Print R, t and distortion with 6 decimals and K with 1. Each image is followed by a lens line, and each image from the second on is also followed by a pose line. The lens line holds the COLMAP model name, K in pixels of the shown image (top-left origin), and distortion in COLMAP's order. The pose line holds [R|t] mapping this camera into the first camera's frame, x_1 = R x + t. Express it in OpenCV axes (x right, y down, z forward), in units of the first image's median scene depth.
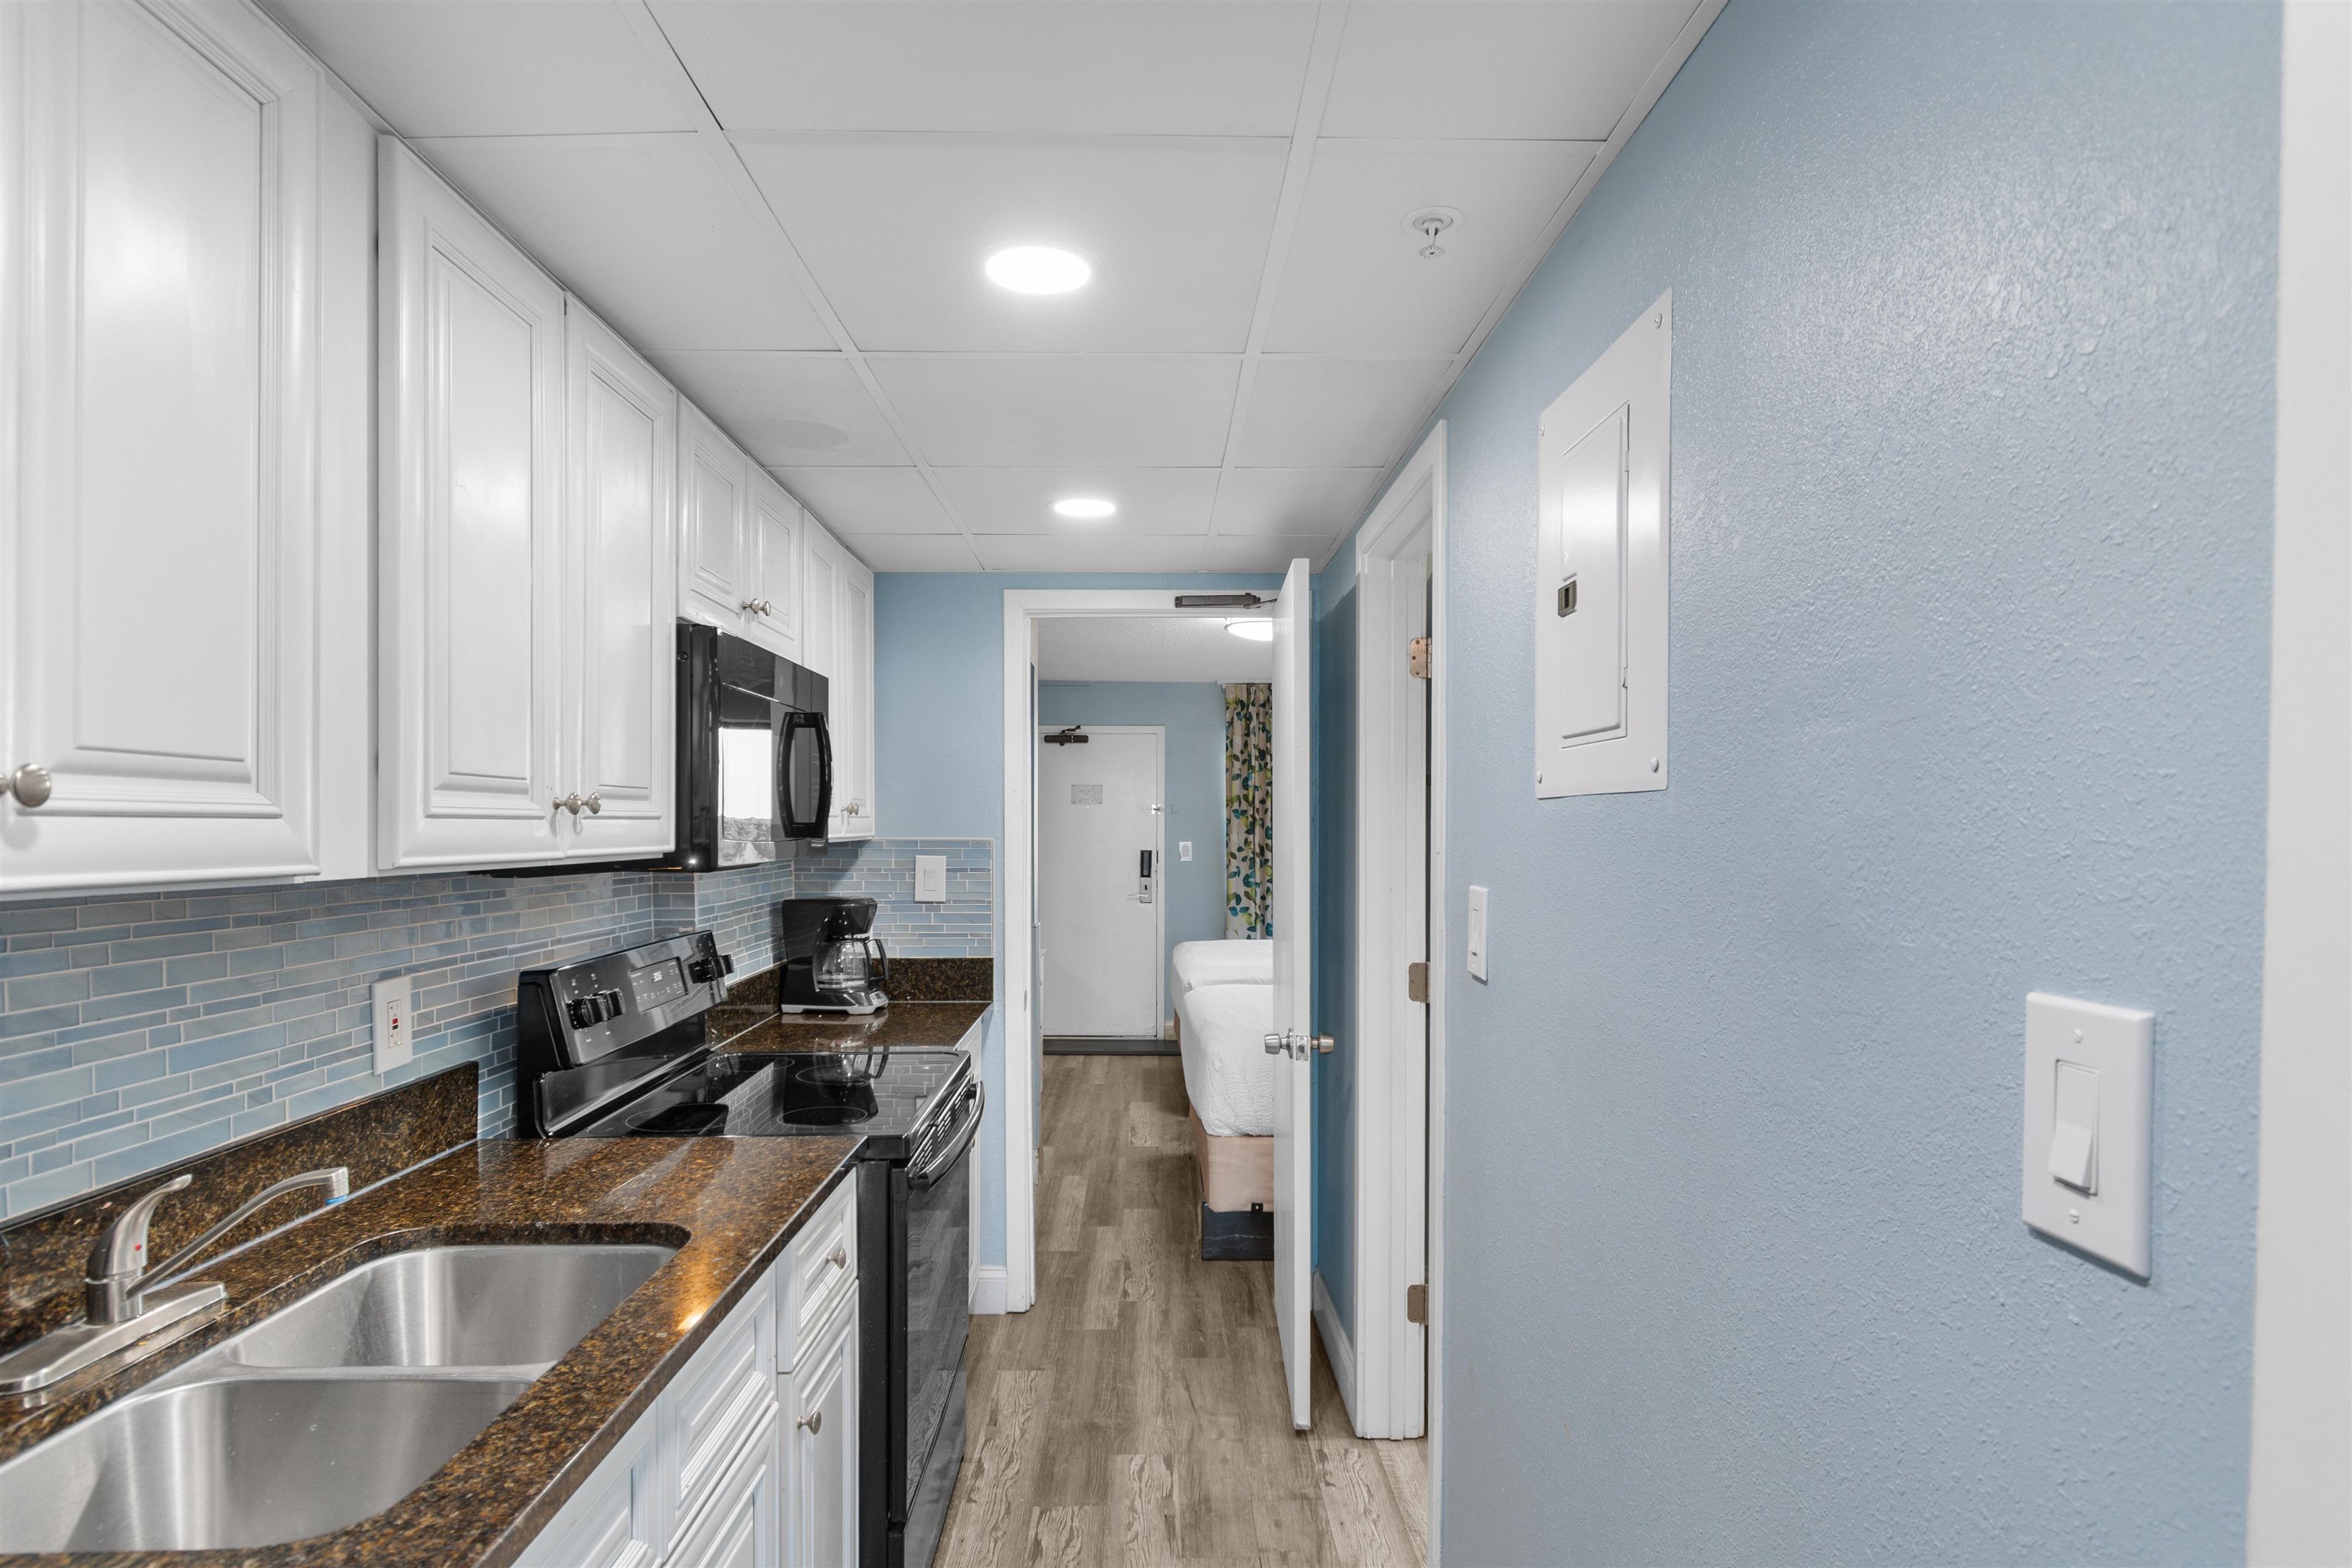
lens RADIAL K [[1262.1, 0, 1181.4], [0, 1262.1, 853.4], [0, 0, 1]] dist [0.013101, -0.015129]
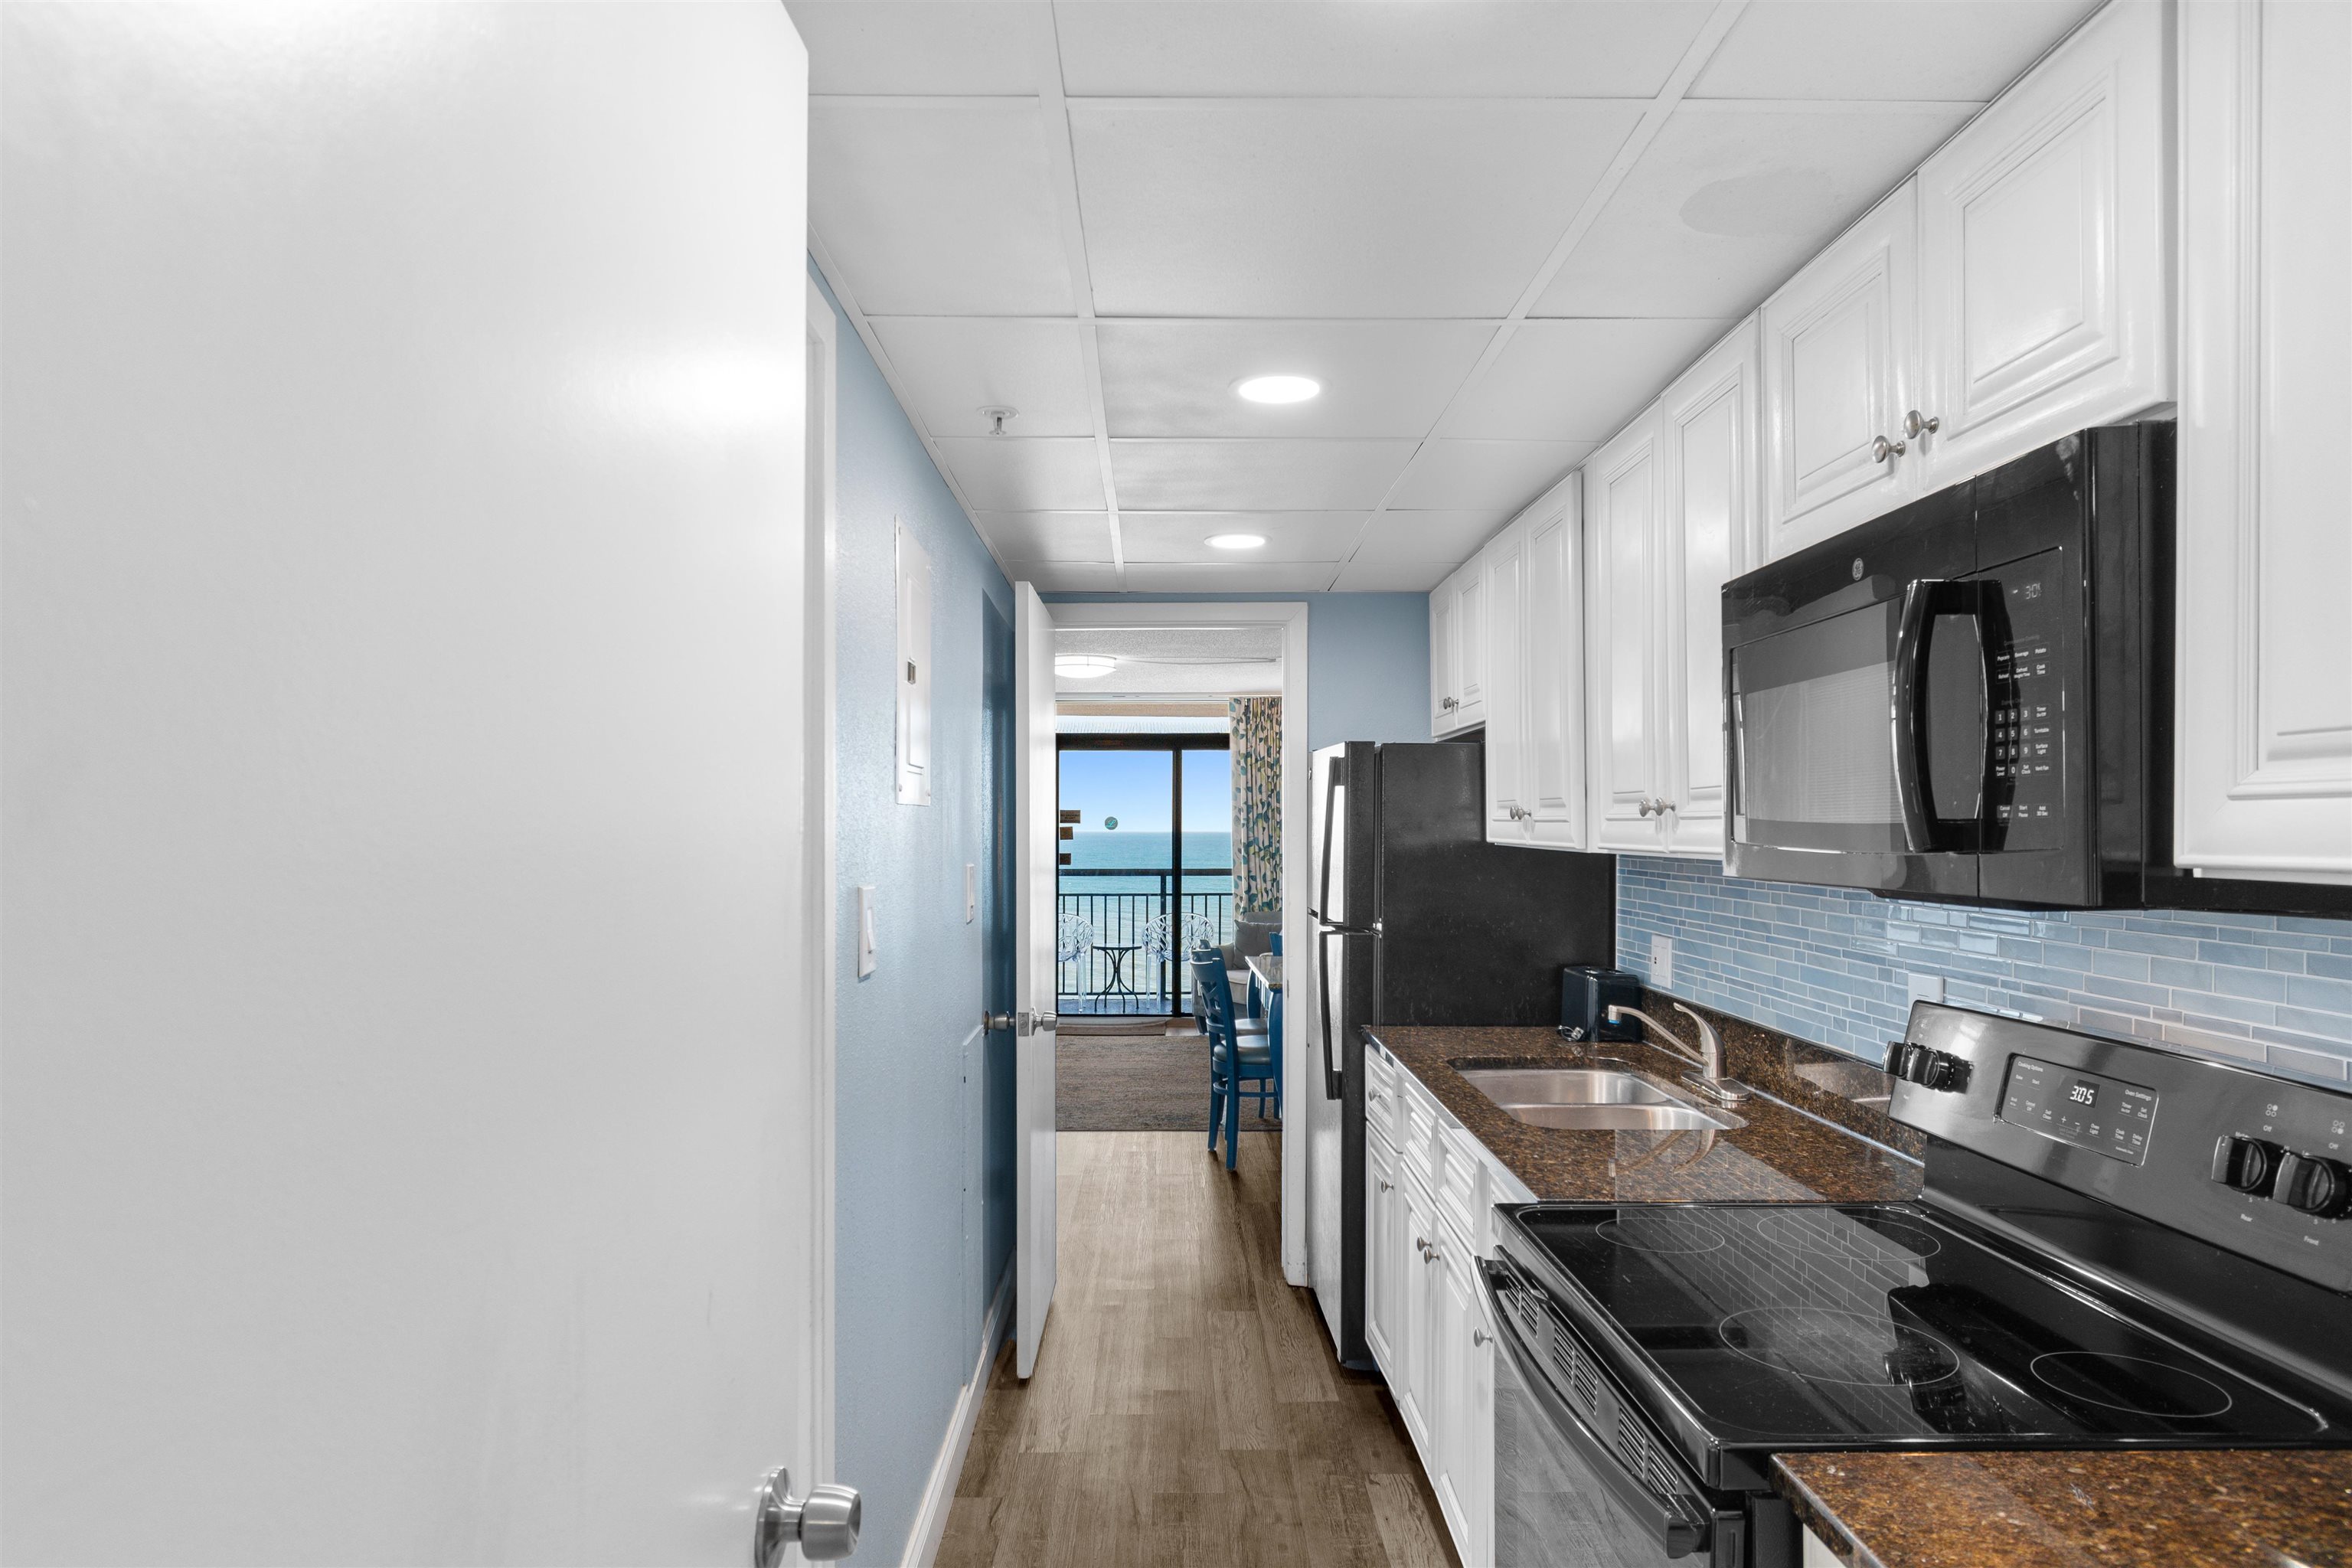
lens RADIAL K [[1414.0, 0, 1175.1], [0, 1414.0, 833.3], [0, 0, 1]] dist [-0.001323, -0.001037]
pose [[-0.999871, -0.001541, 0.016006, -0.015572], [-0.001086, 0.999597, 0.028374, -0.027187], [-0.016043, 0.028353, -0.999469, 1.214532]]
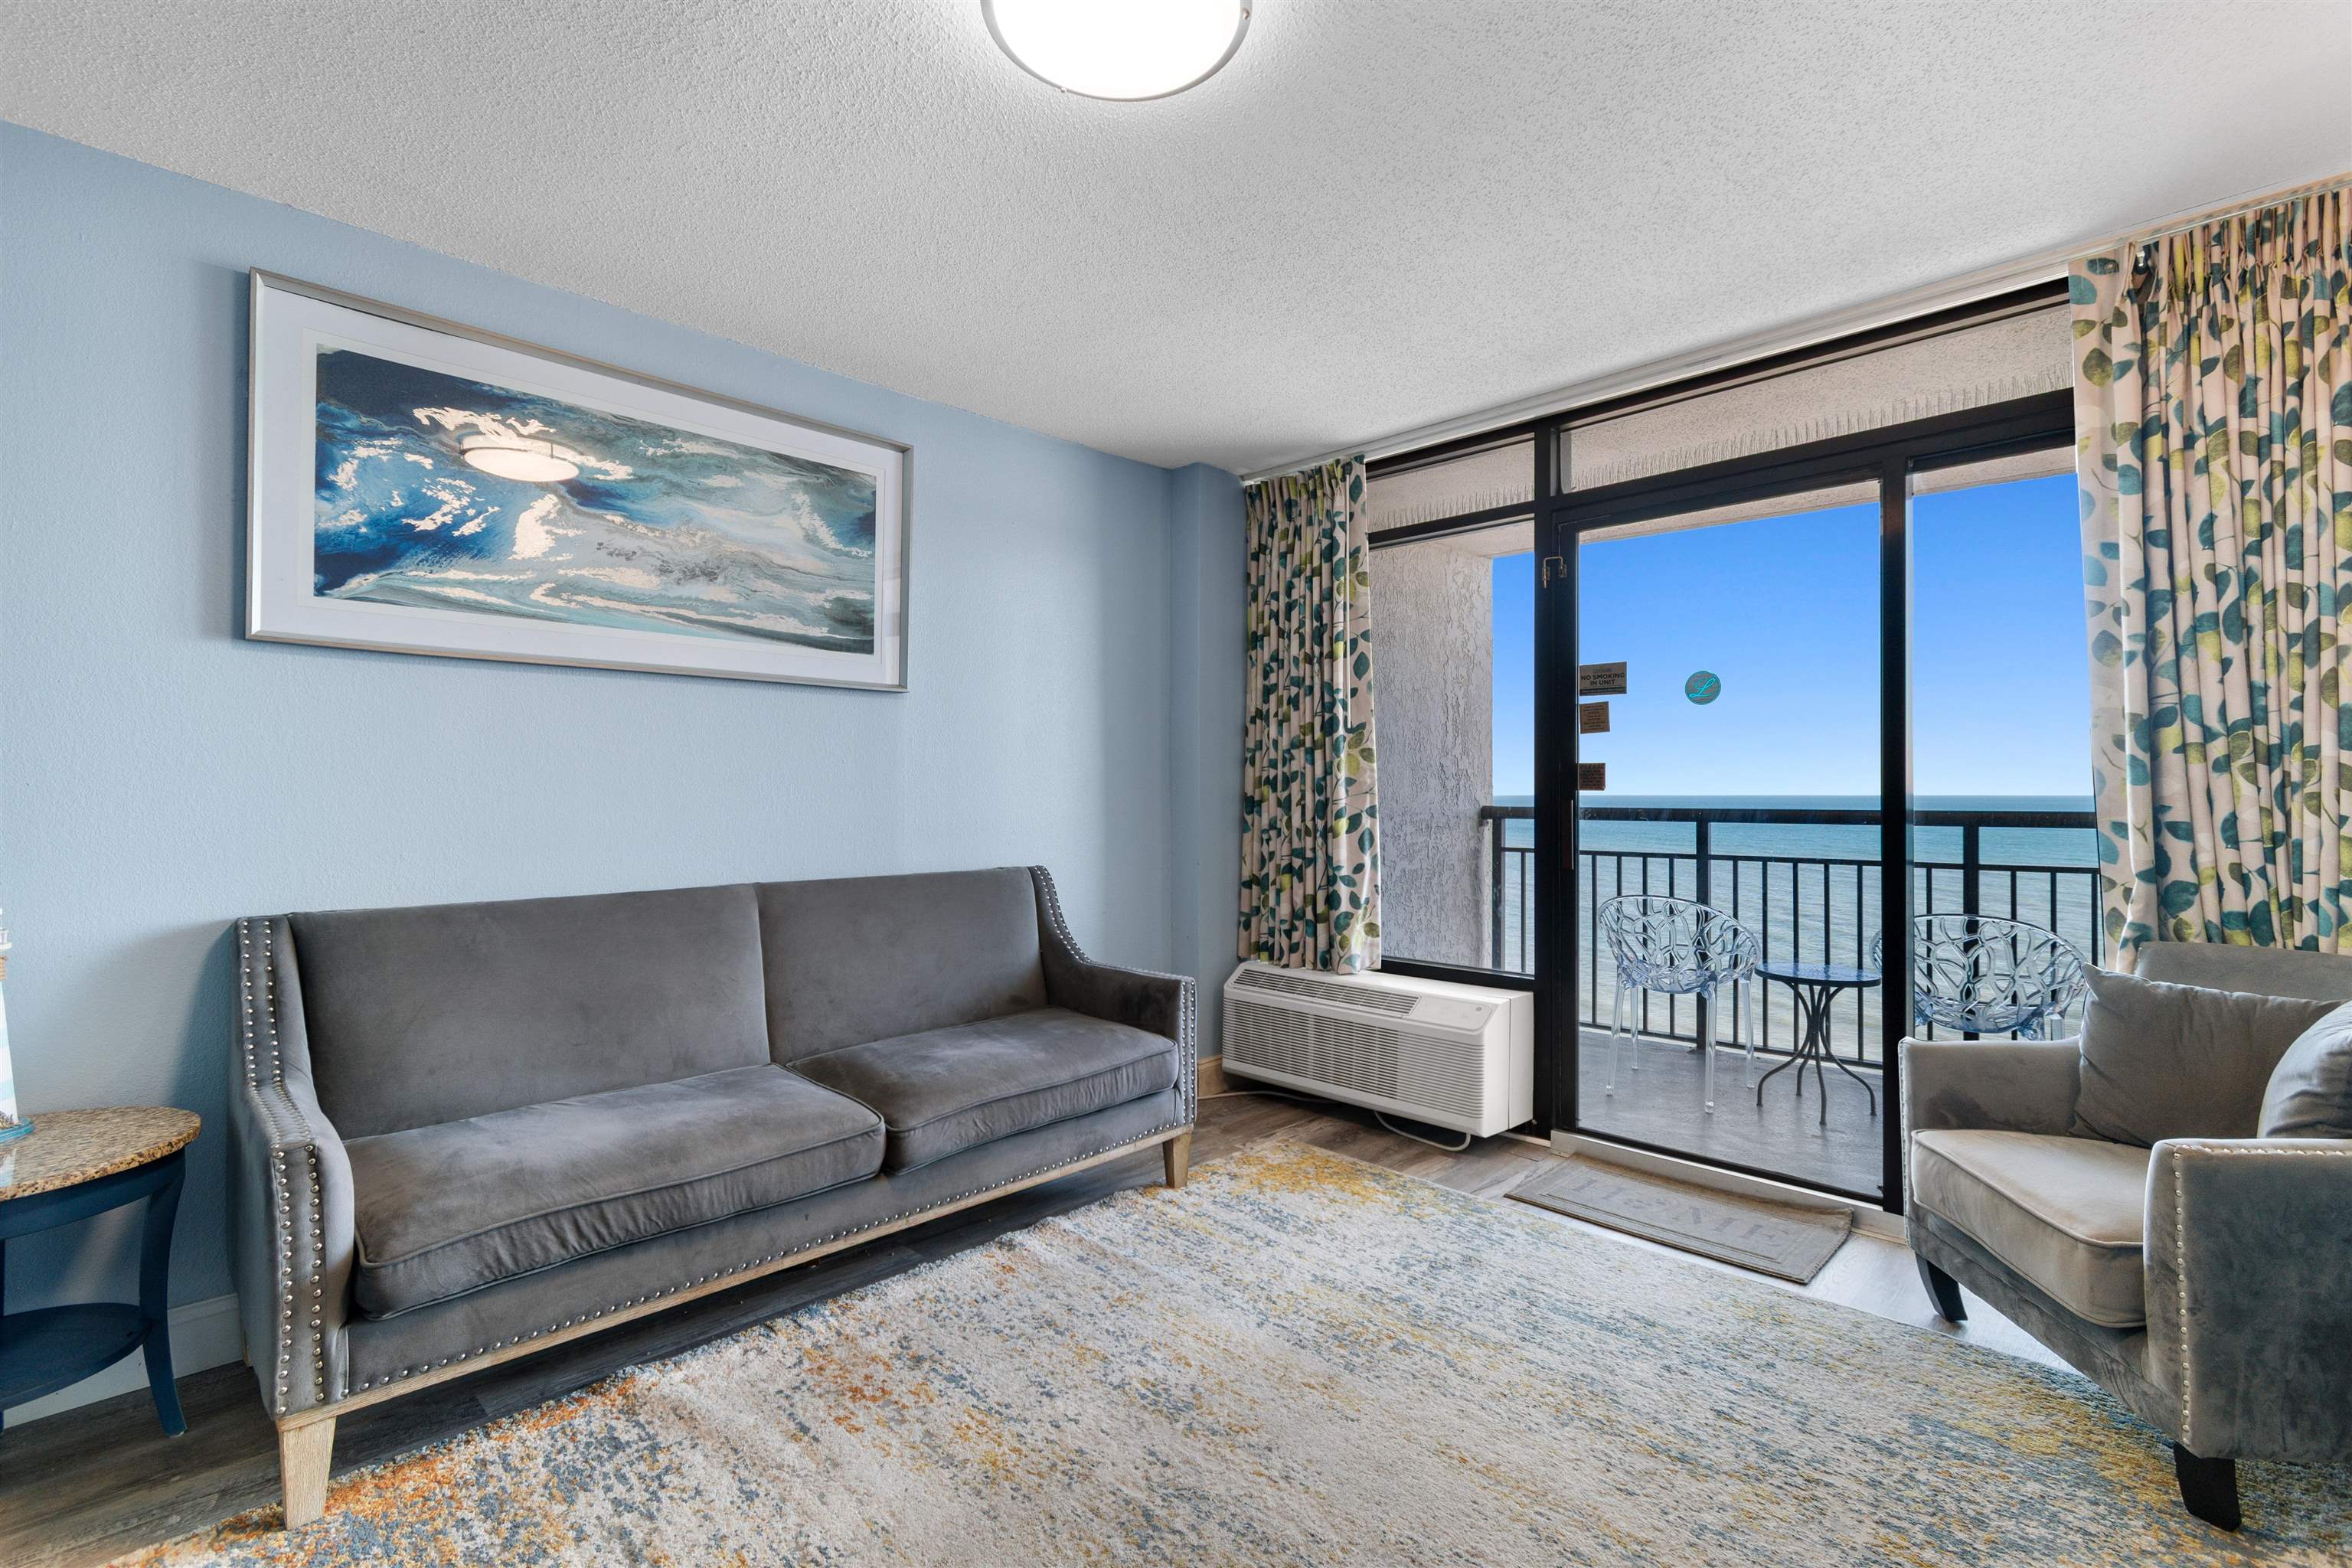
lens RADIAL K [[1051.8, 0, 1178.0], [0, 1051.8, 785.3], [0, 0, 1]] dist [0.001538, 0.000227]
pose [[-0.695723, 0.004726, 0.718295, -0.175929], [0.017167, 0.999802, 0.010049, 0.109002], [-0.718105, 0.019322, -0.695666, -0.895784]]
